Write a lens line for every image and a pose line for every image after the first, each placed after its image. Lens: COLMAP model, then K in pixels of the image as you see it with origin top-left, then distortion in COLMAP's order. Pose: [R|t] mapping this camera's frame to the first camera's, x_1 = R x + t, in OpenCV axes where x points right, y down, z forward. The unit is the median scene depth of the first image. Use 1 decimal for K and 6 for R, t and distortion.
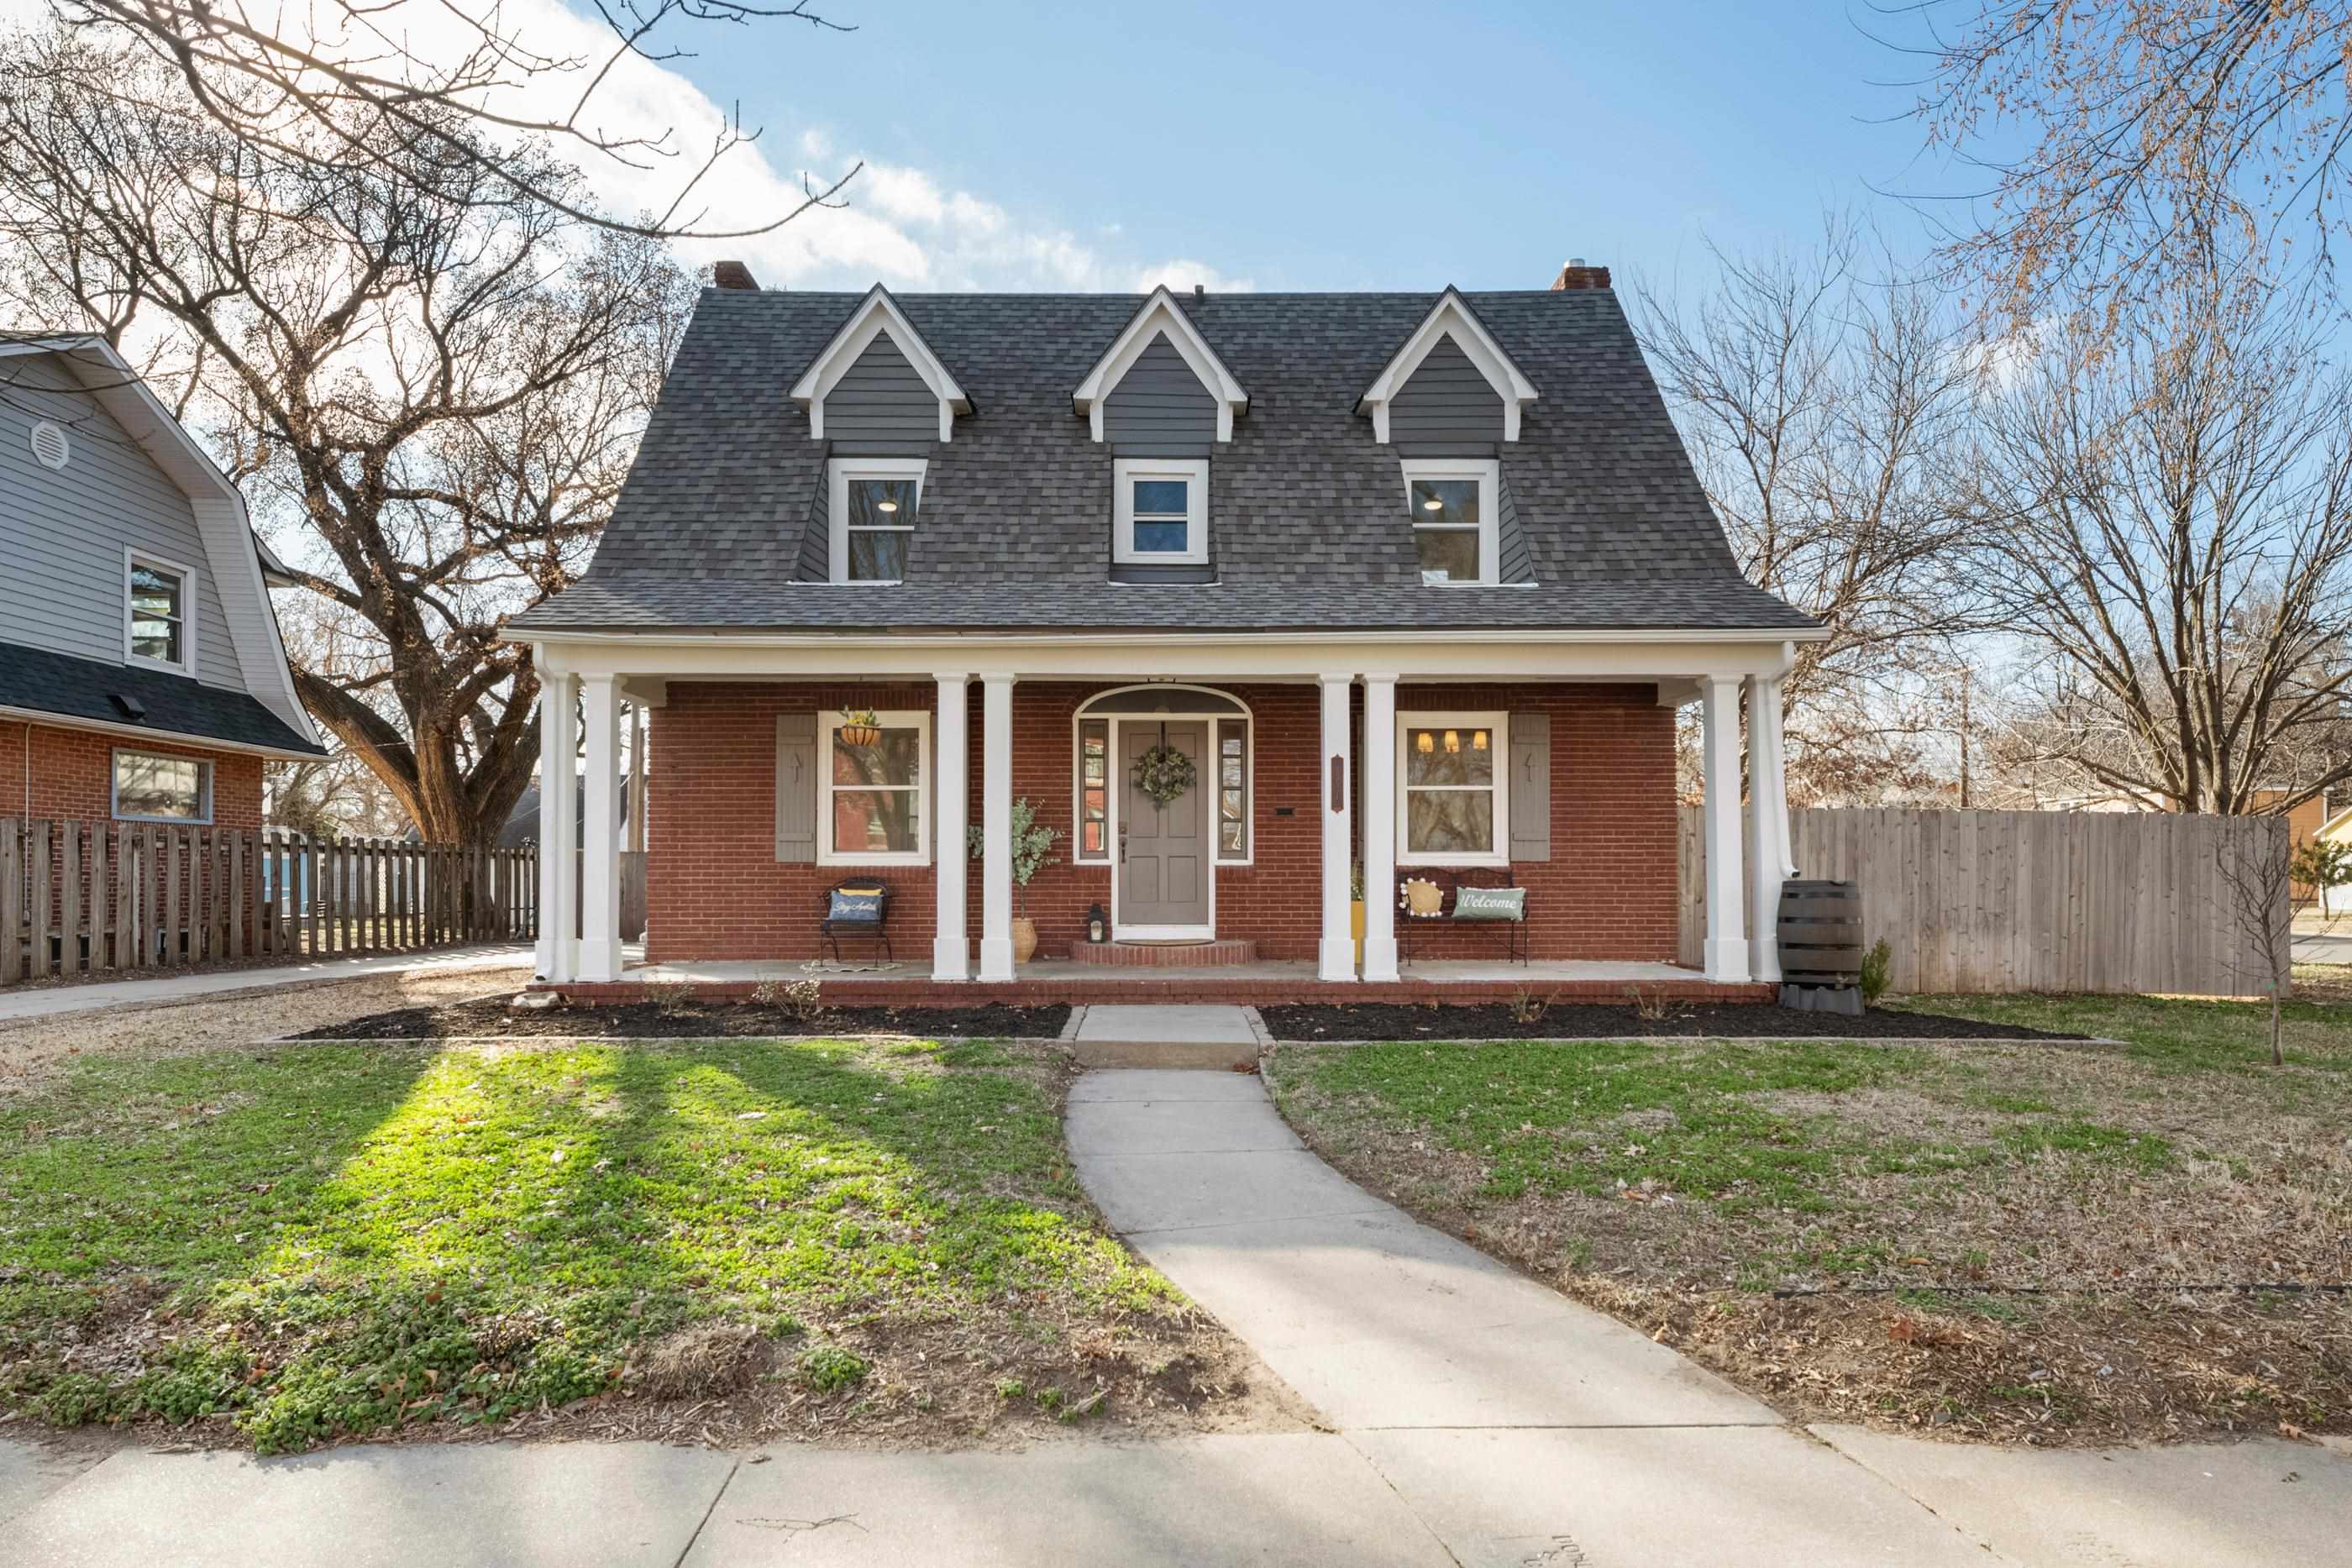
lens RADIAL K [[1309.9, 0, 1170.1], [0, 1309.9, 880.3], [0, 0, 1]] dist [-0.000474, -0.000010]
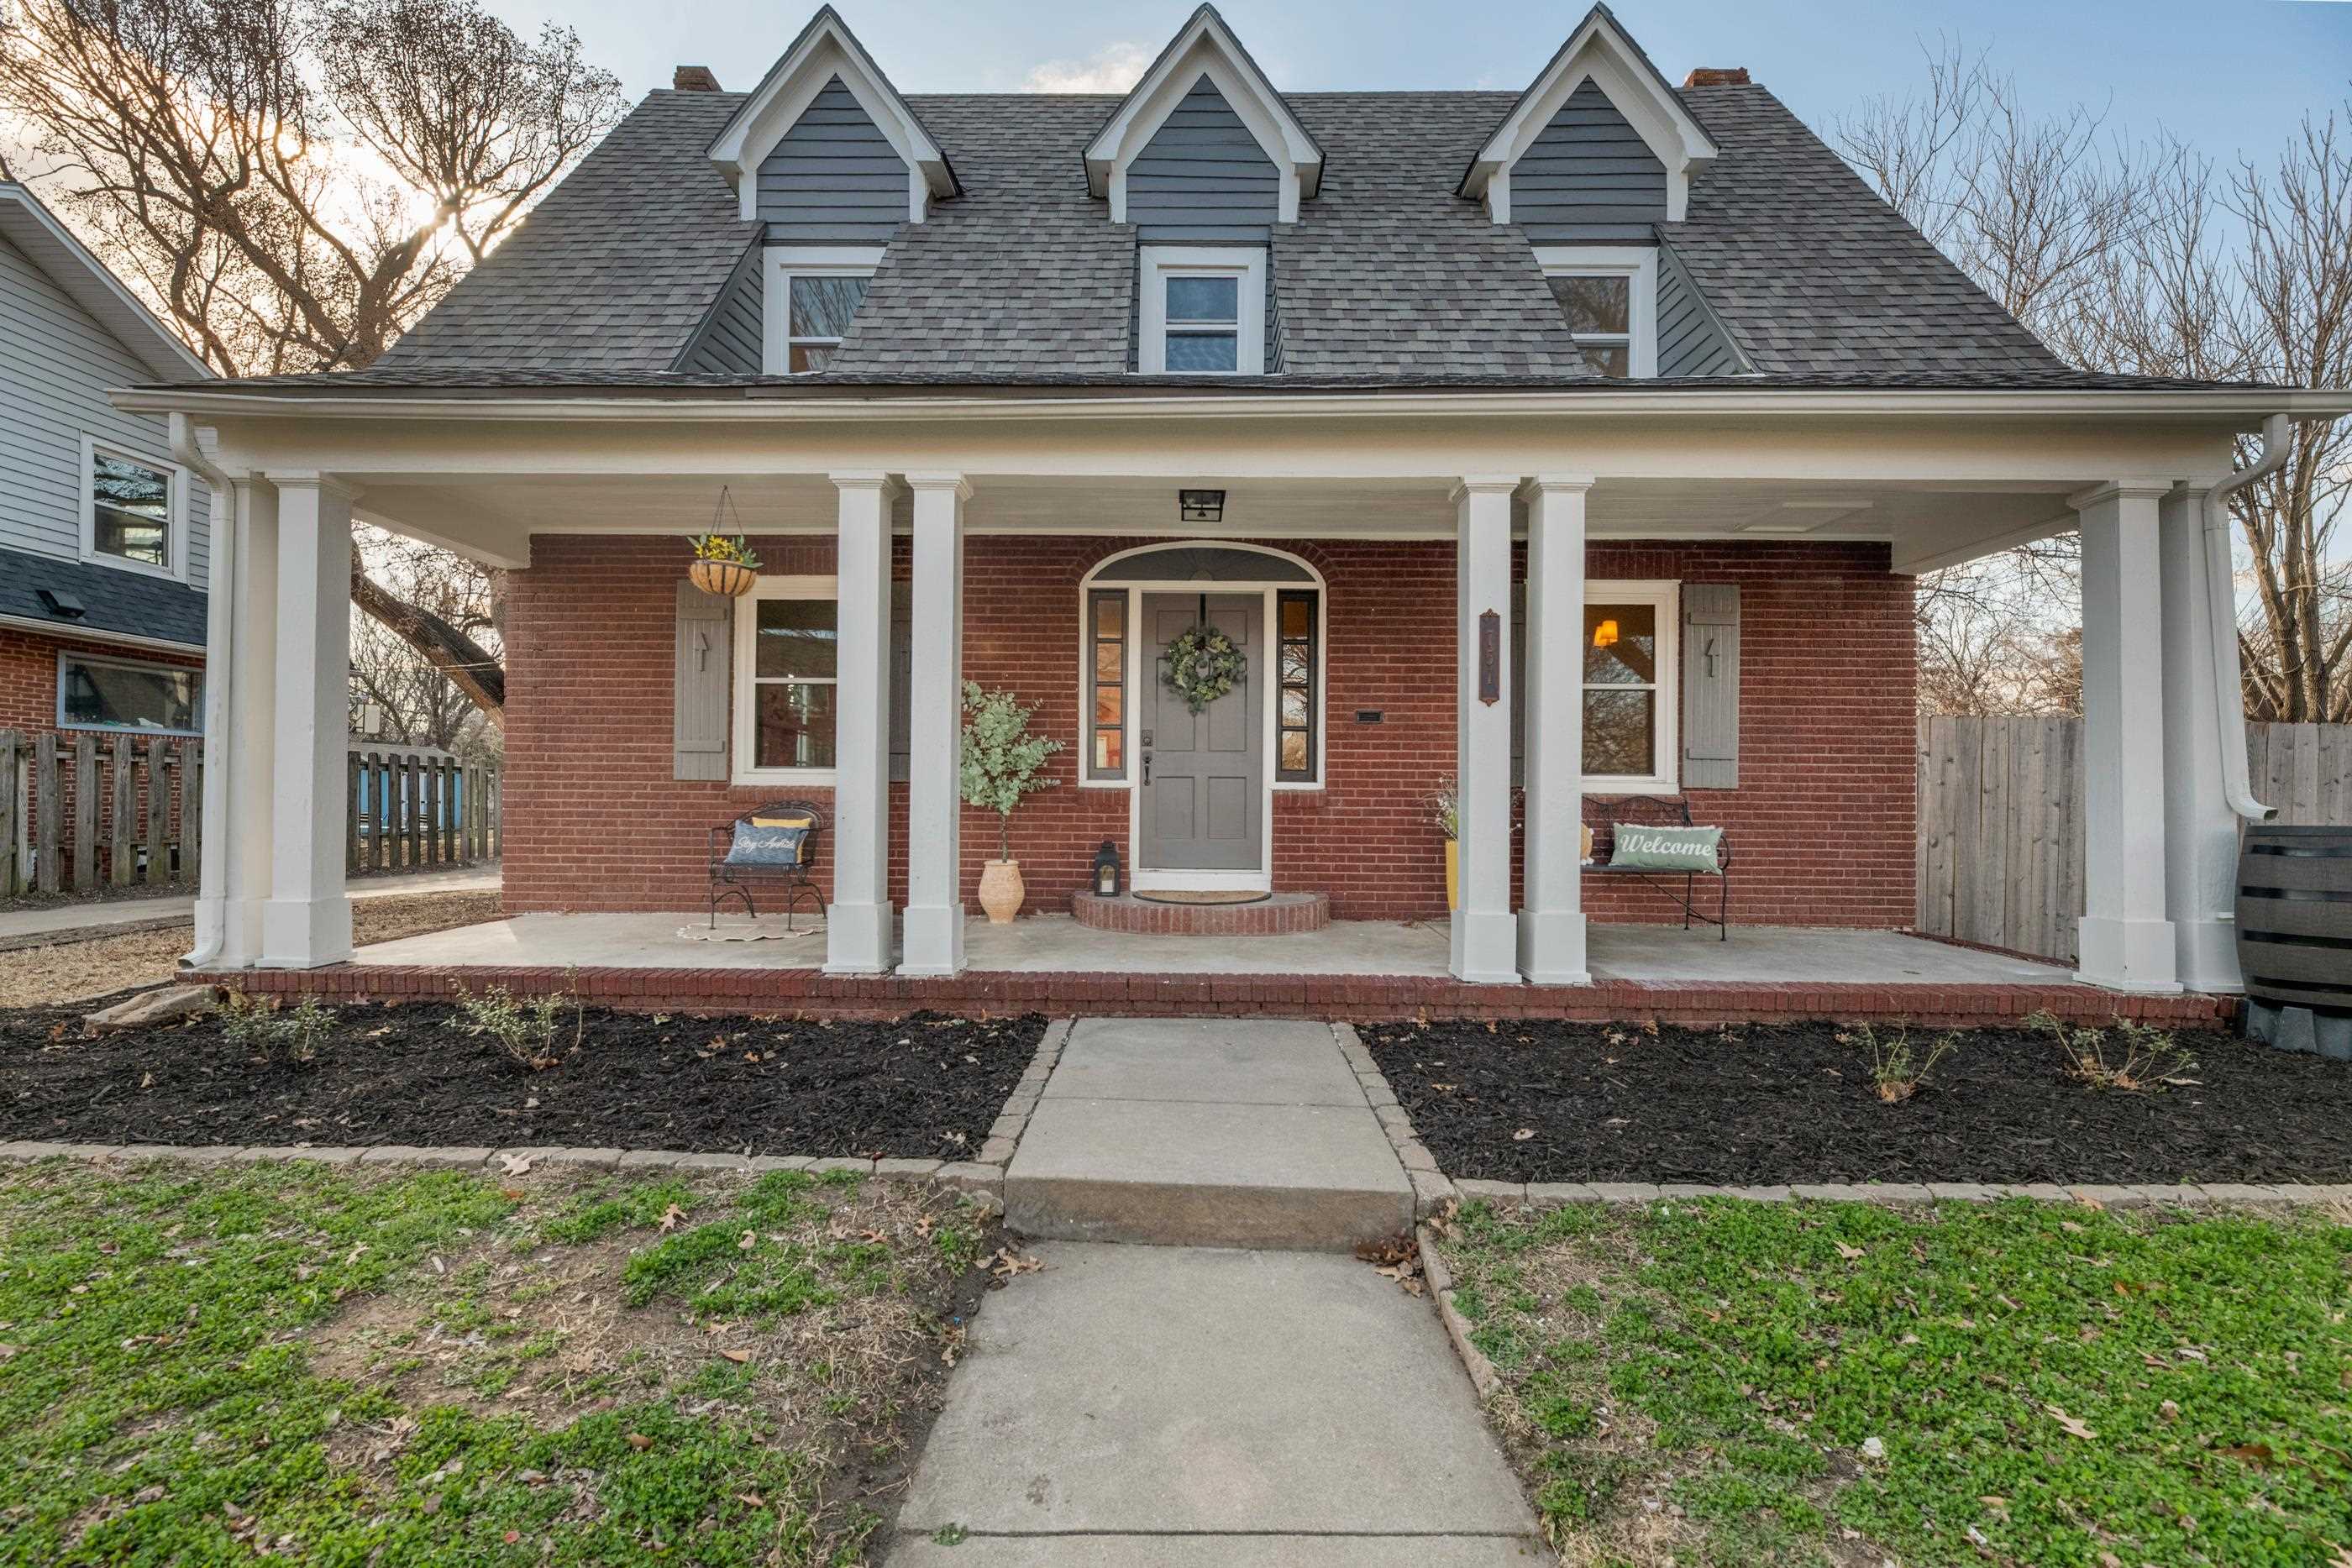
lens RADIAL K [[1019.5, 0, 1181.2], [0, 1019.5, 798.5], [0, 0, 1]] dist [0.001012, 0.000078]
pose [[0.999693, 0.009410, -0.022915, -0.003290], [-0.009434, 0.999955, -0.000954, -0.005519], [0.022905, 0.001170, 0.999737, 0.433549]]
